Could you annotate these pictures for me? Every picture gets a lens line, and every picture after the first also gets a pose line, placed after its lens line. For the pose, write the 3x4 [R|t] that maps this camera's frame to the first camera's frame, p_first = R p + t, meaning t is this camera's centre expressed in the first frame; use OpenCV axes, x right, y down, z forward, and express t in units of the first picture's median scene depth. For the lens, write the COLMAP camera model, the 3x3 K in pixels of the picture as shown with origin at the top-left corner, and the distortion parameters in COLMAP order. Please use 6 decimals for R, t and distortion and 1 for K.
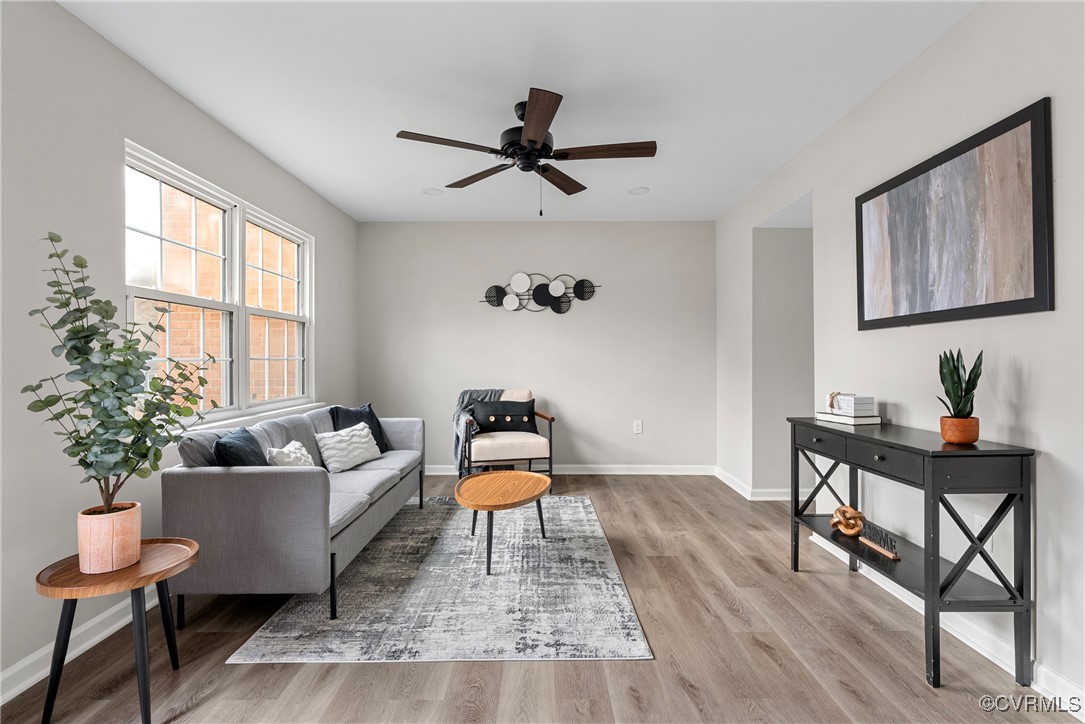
lens RADIAL K [[512.4, 0, 545.3], [0, 512.4, 359.7], [0, 0, 1]] dist [-0.009840, 0.003771]
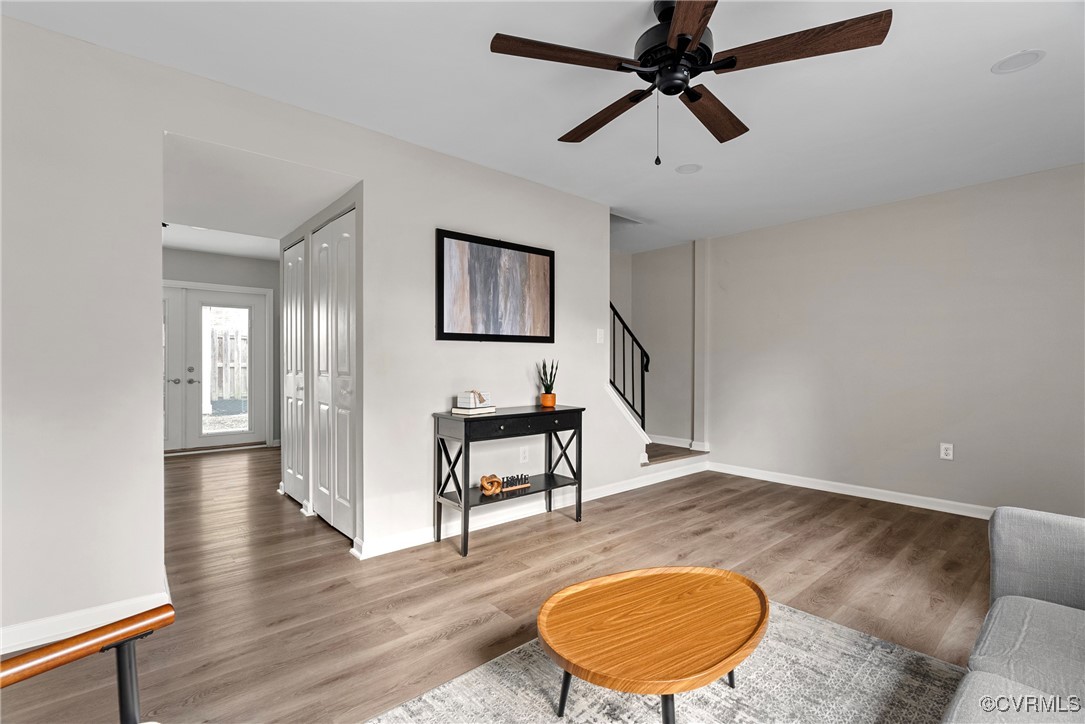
lens RADIAL K [[492.9, 0, 545.4], [0, 492.9, 364.6], [0, 0, 1]] dist [-0.011129, 0.004722]
pose [[-0.653542, -0.005027, 0.756874, -0.510625], [-0.004993, 0.999985, 0.002331, -0.003934], [-0.756874, -0.002256, -0.653557, 1.863824]]
